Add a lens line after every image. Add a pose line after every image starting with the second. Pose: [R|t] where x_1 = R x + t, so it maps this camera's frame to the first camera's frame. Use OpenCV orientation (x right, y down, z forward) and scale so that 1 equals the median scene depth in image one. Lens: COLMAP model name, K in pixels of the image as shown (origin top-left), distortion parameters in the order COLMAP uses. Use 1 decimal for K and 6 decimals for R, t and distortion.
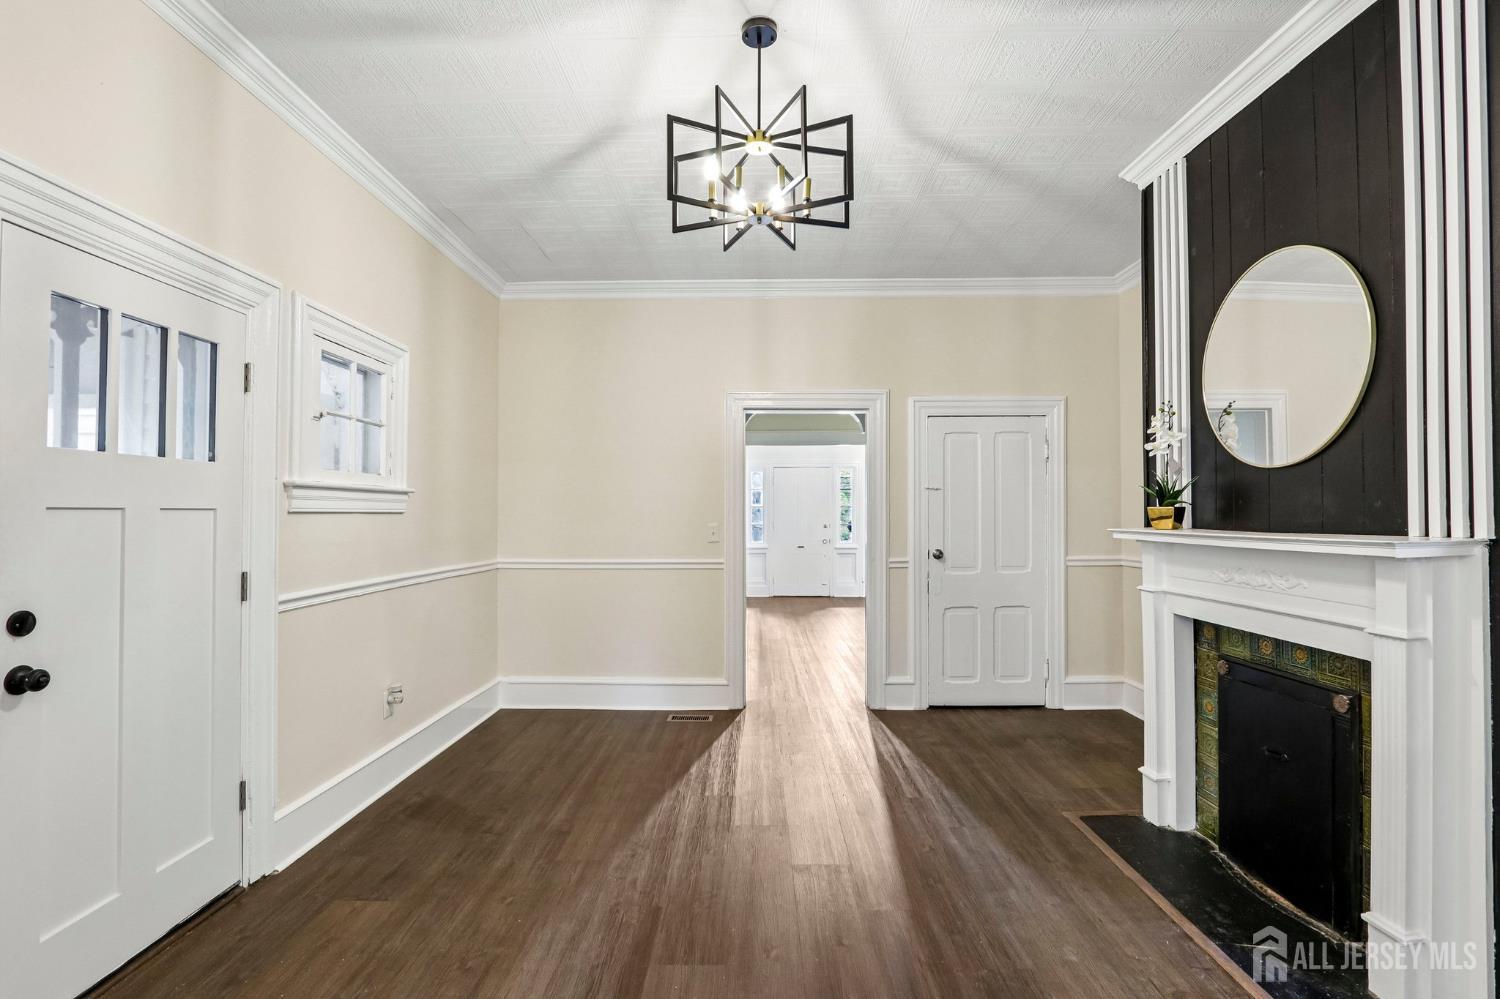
lens RADIAL K [[684.4, 0, 750.8], [0, 684.4, 508.0], [0, 0, 1]] dist [-0.029516, 0.007451]
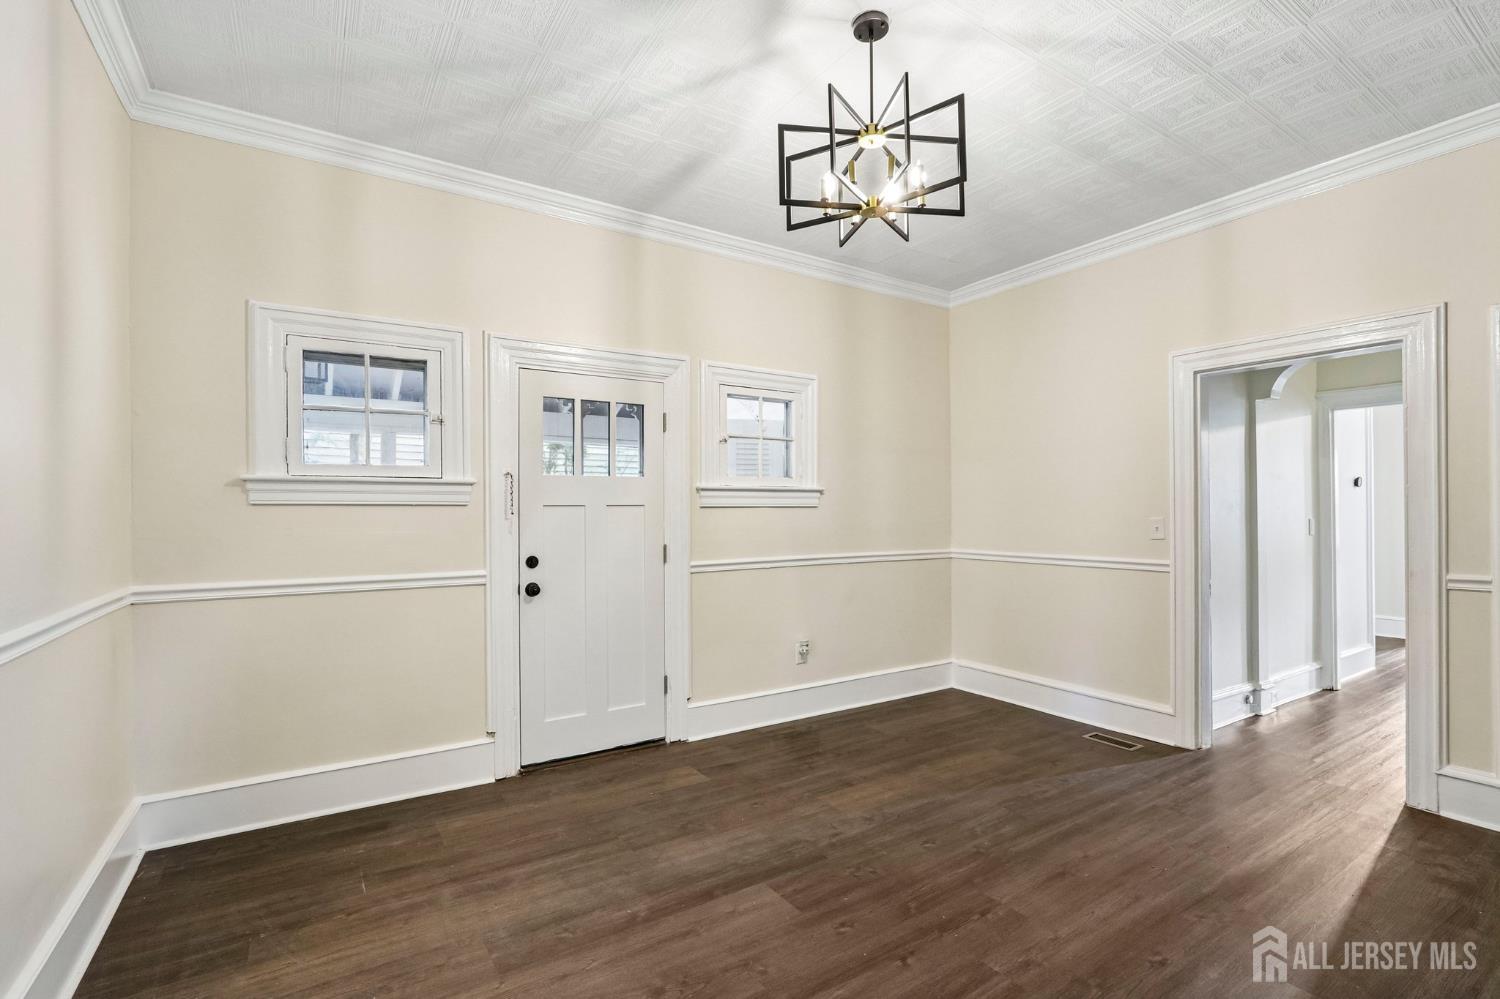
lens RADIAL K [[684.4, 0, 750.8], [0, 684.4, 508.0], [0, 0, 1]] dist [-0.029516, 0.007451]
pose [[0.557751, -0.006940, -0.829979, 0.584211], [0.013326, 0.999911, 0.000595, 0.008275], [0.829901, -0.011392, 0.557794, 0.222071]]
